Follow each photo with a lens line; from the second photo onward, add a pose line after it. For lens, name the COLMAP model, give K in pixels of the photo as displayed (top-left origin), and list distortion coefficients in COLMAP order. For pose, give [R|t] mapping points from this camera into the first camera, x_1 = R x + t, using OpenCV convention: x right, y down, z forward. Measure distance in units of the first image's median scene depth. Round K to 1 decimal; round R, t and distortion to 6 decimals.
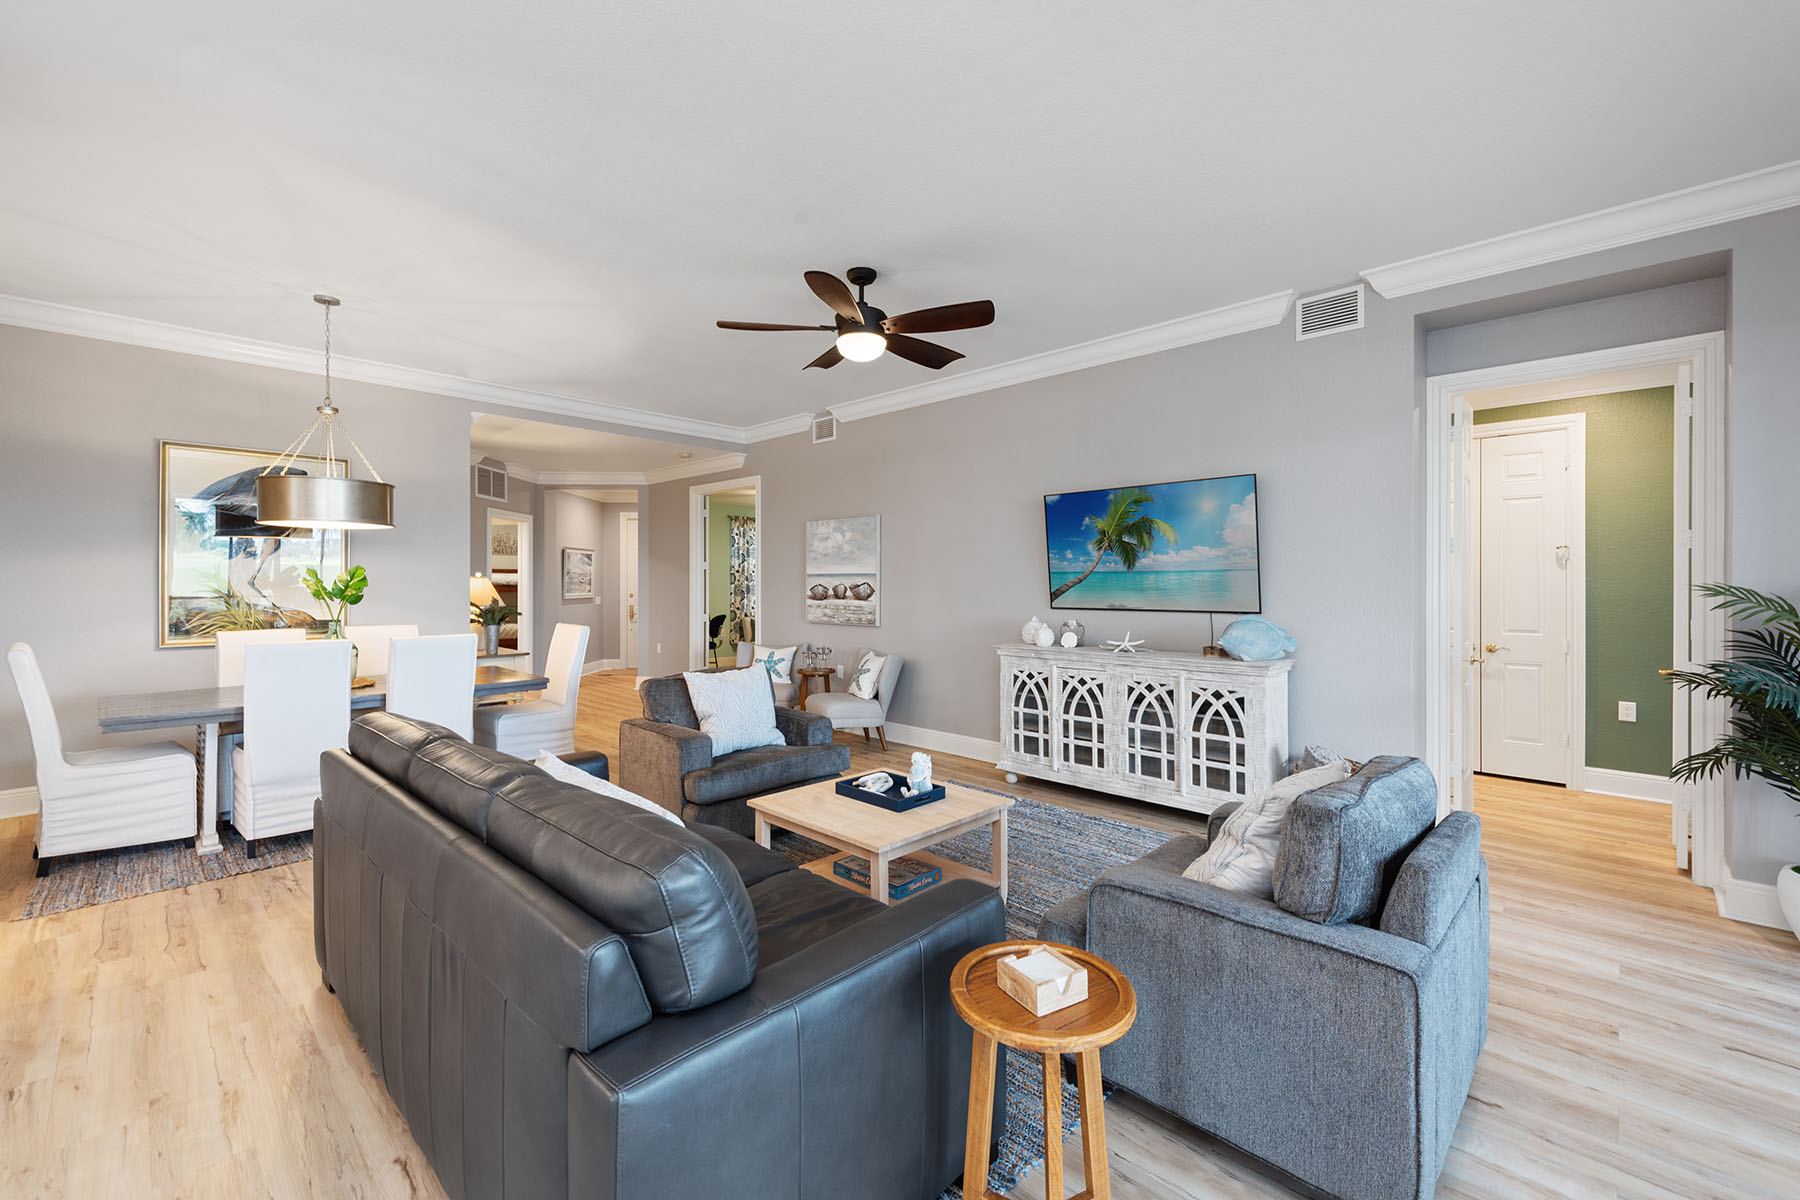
lens RADIAL K [[731.5, 0, 906.5], [0, 731.5, 583.2], [0, 0, 1]] dist [0.003769, 0.000189]
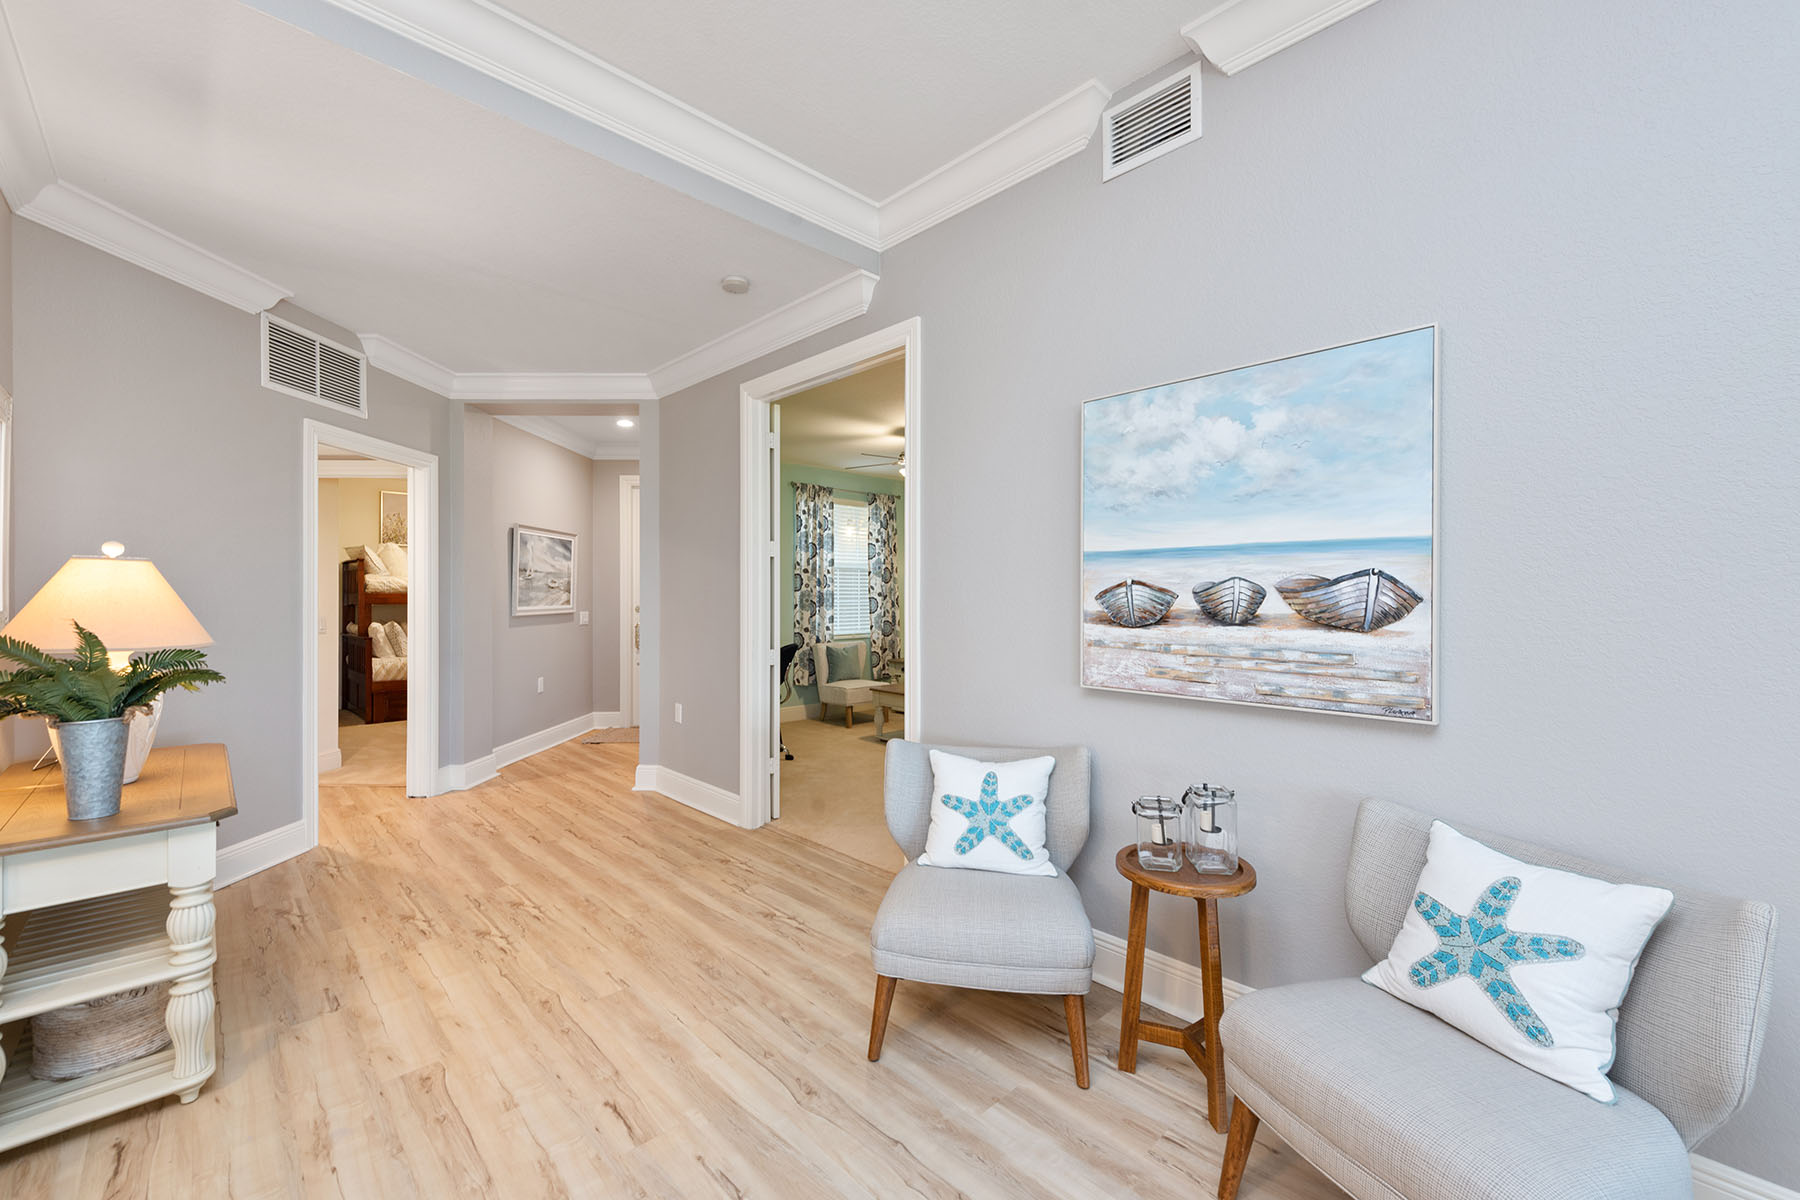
lens RADIAL K [[706.4, 0, 899.2], [0, 706.4, 599.9], [0, 0, 1]] dist [0.002916, -0.001308]
pose [[0.999313, -0.001423, -0.037036, -0.212953], [0.001692, 0.999972, 0.007239, 0.007632], [0.037024, -0.007297, 0.999288, 0.657363]]
